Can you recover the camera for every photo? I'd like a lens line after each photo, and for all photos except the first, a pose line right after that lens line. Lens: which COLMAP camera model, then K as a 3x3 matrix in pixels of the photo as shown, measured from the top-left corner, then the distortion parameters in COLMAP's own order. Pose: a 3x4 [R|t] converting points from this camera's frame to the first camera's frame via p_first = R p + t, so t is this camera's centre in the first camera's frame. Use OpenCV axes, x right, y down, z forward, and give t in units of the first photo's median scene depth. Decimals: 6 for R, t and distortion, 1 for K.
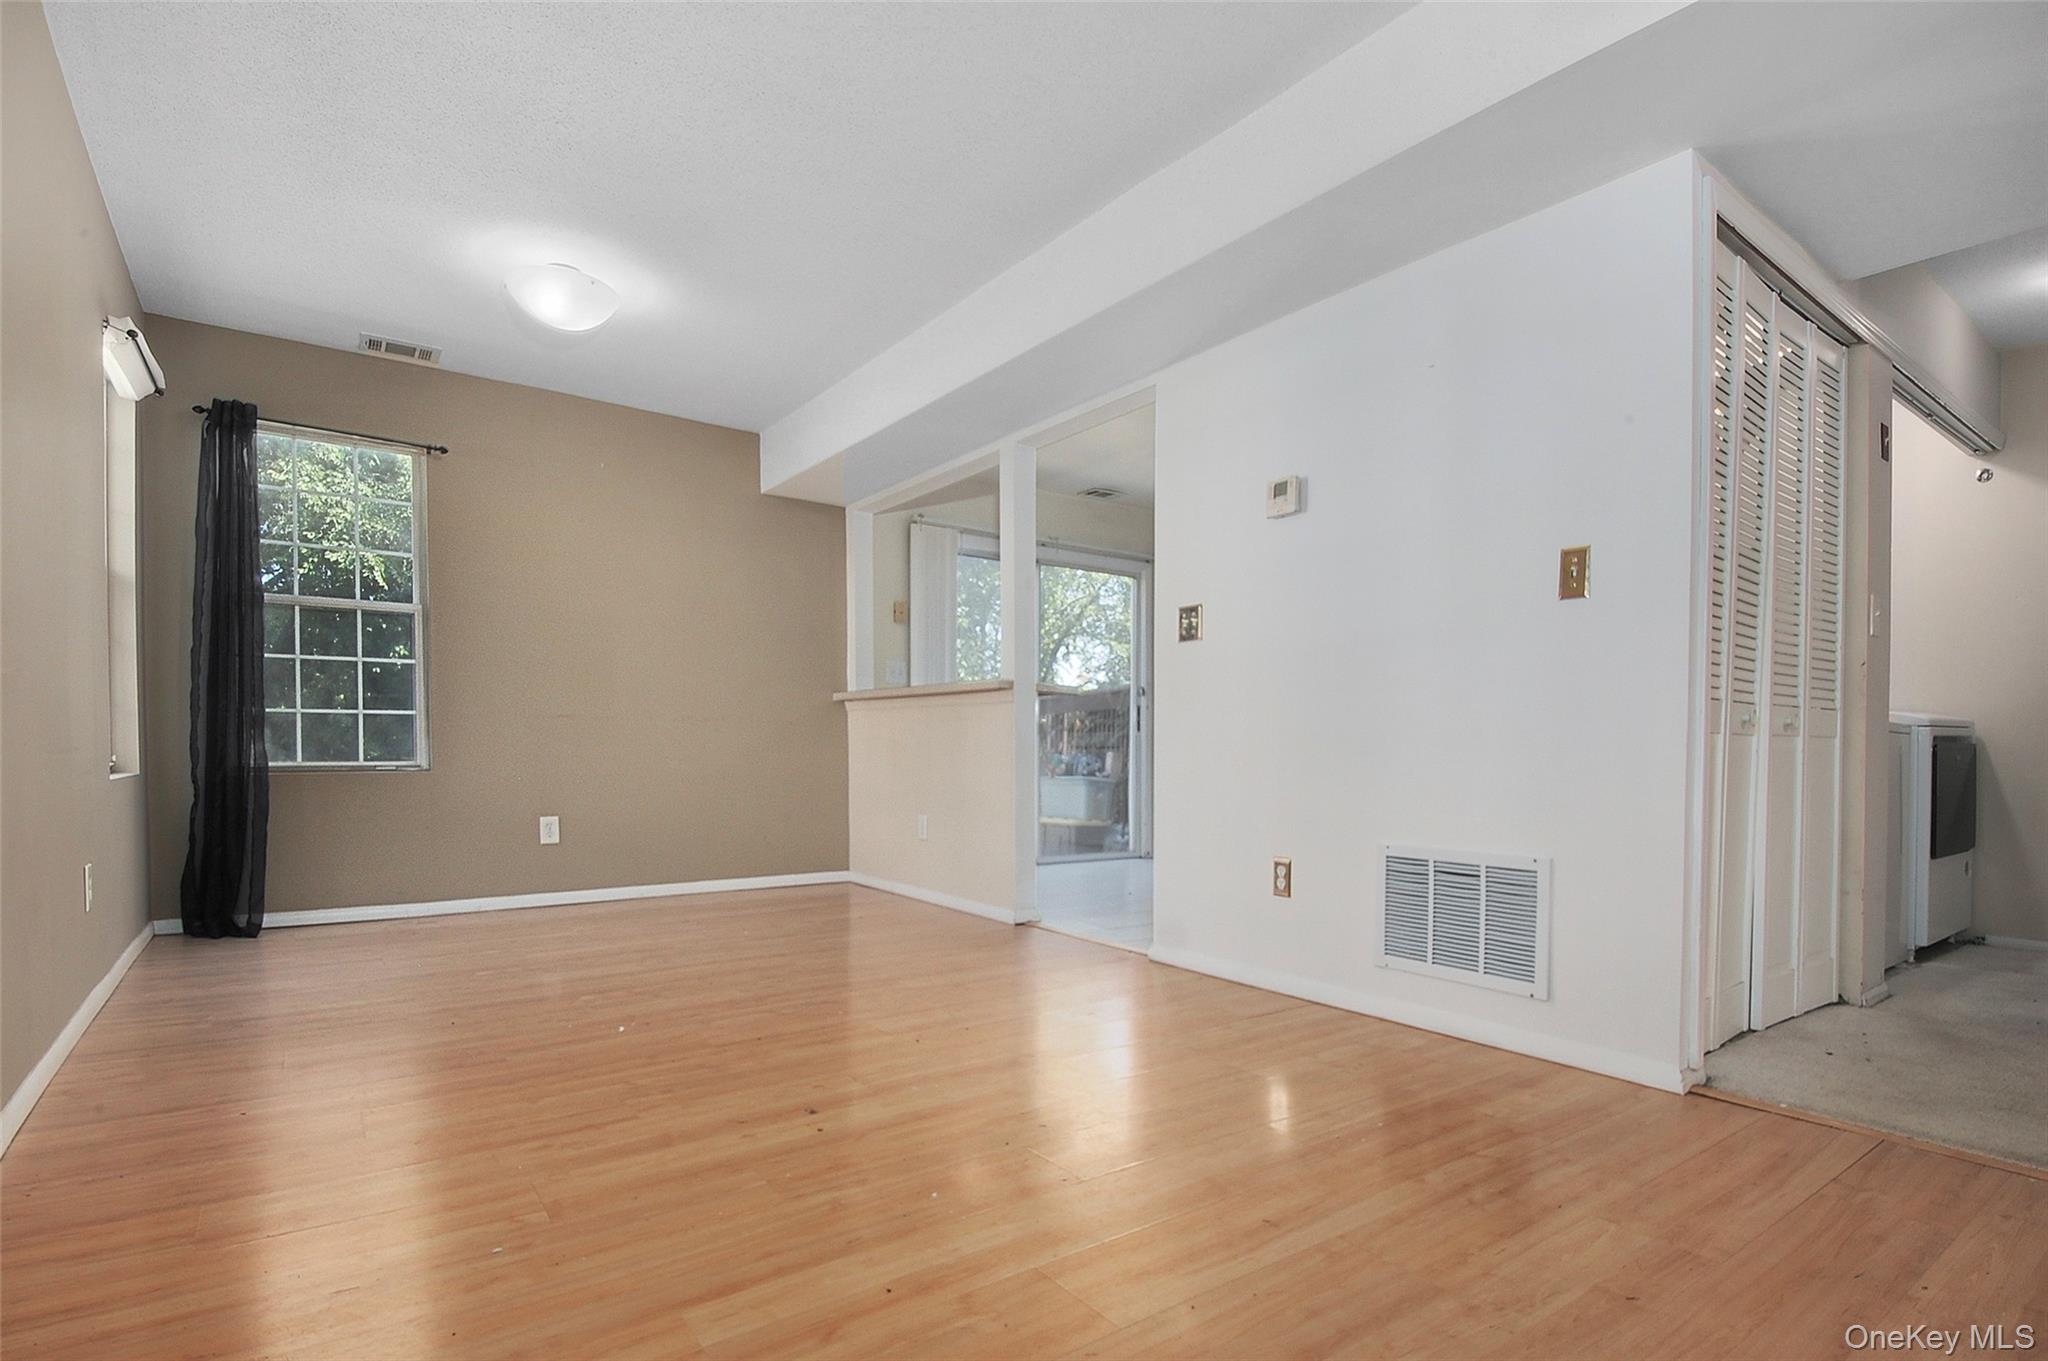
lens RADIAL K [[970.7, 0, 1005.3], [0, 970.7, 810.7], [0, 0, 1]] dist [-0.011287, -0.002751]
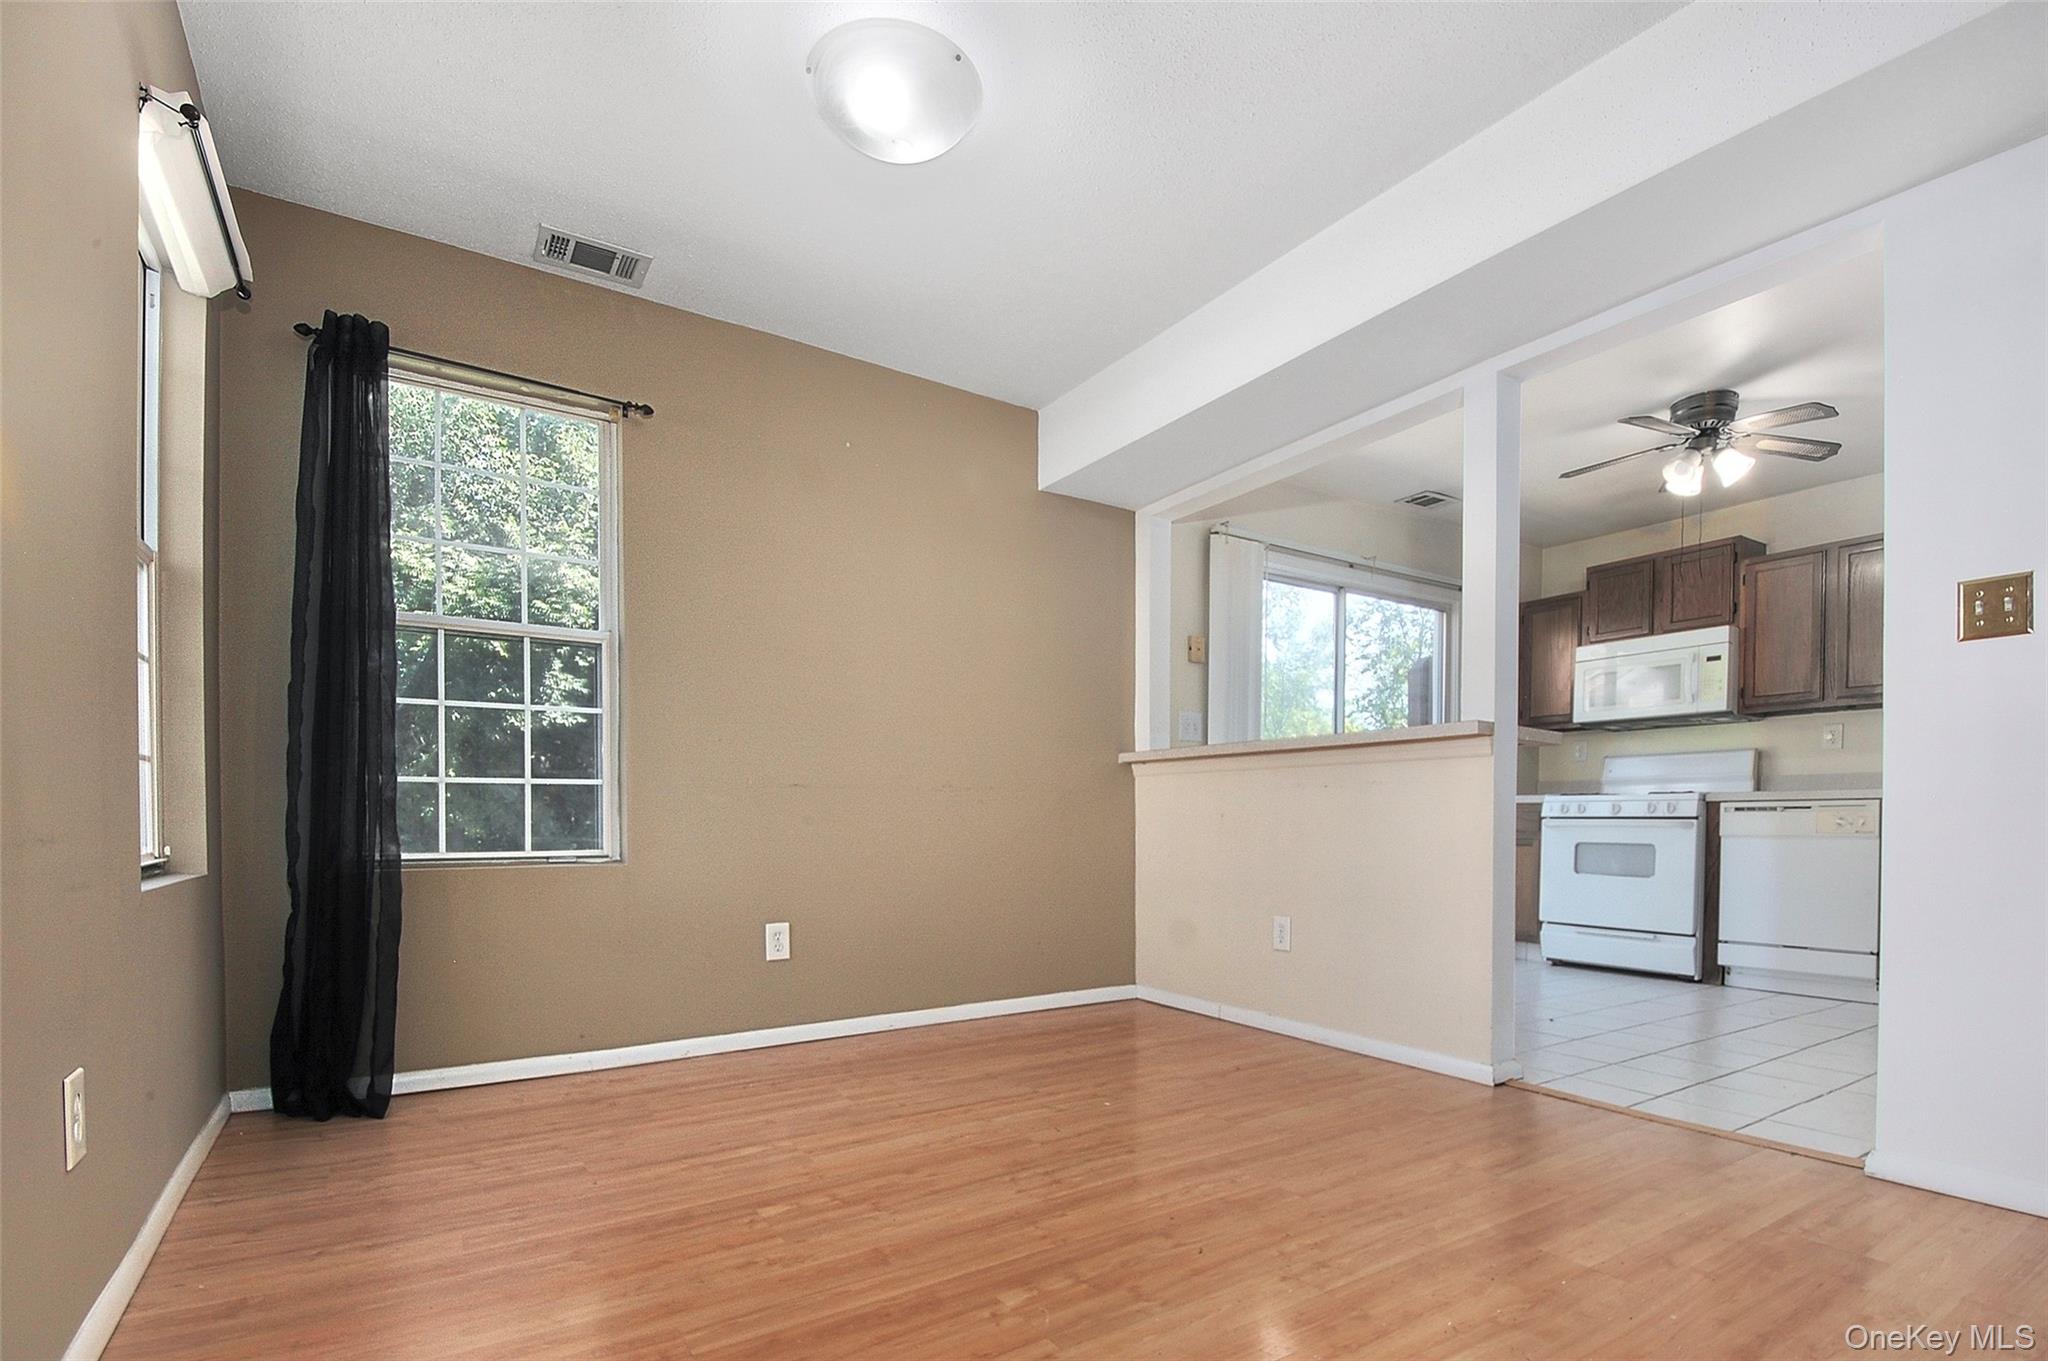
lens RADIAL K [[970.7, 0, 1079.2], [0, 970.7, 861.8], [0, 0, 1]] dist [-0.011287, -0.002751]
pose [[0.999764, -0.010011, -0.019299, -0.265855], [0.009559, 0.999681, -0.023379, -0.024617], [0.019527, 0.023189, 0.999540, 0.320503]]
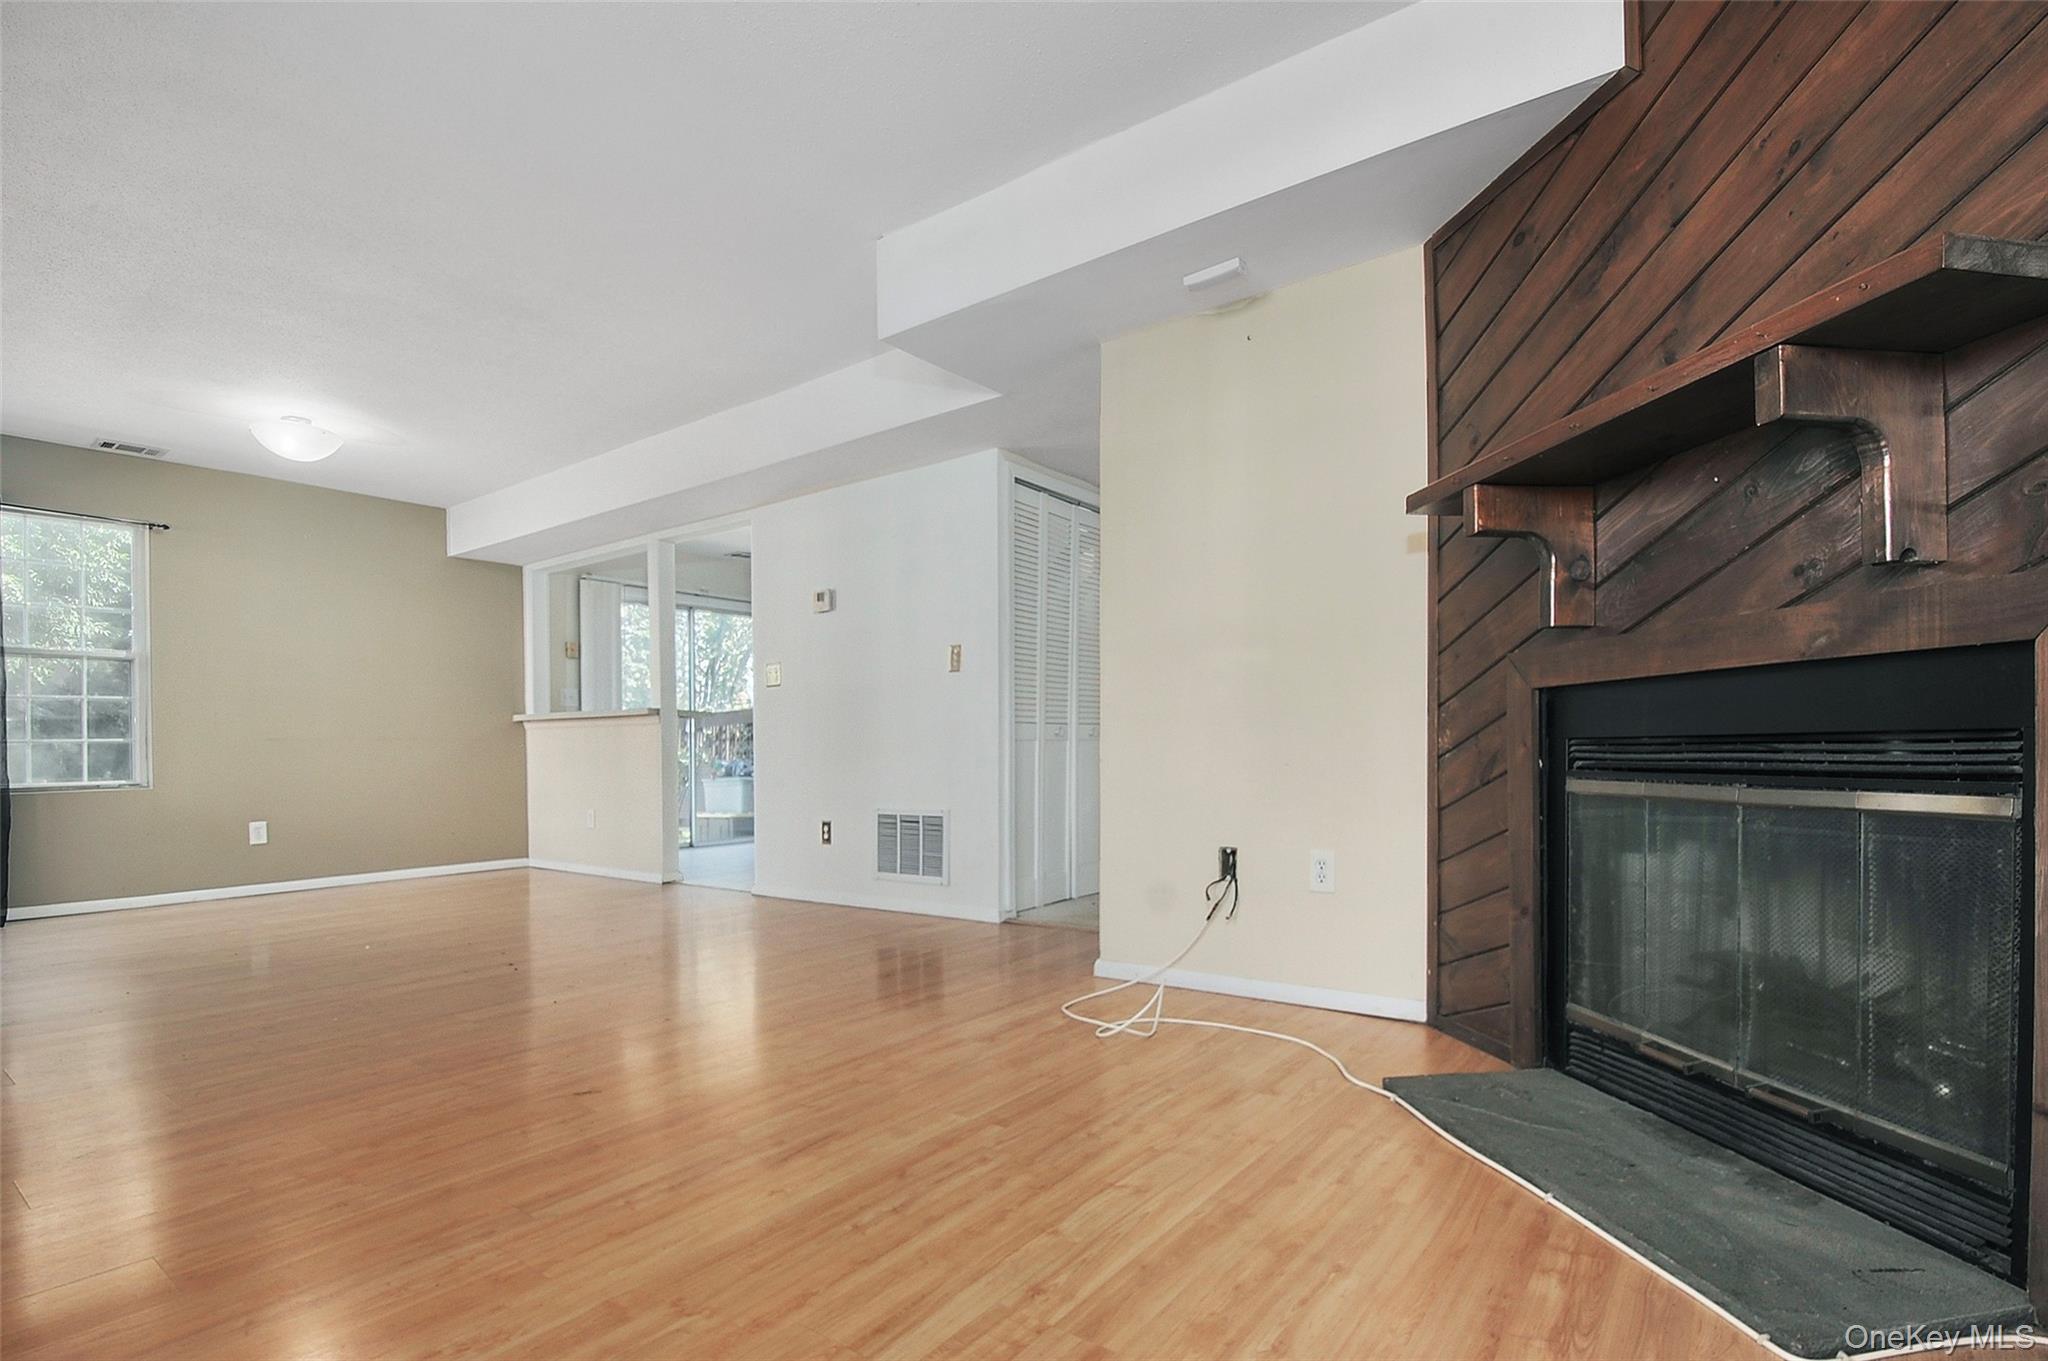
lens RADIAL K [[905.4, 0, 961.2], [0, 905.4, 757.7], [0, 0, 1]] dist [-0.004973, -0.001021]
pose [[0.956038, -0.024410, 0.292226, 0.040535], [0.041315, 0.997802, -0.051817, 0.021302], [-0.290319, 0.061612, 0.954944, -0.362195]]
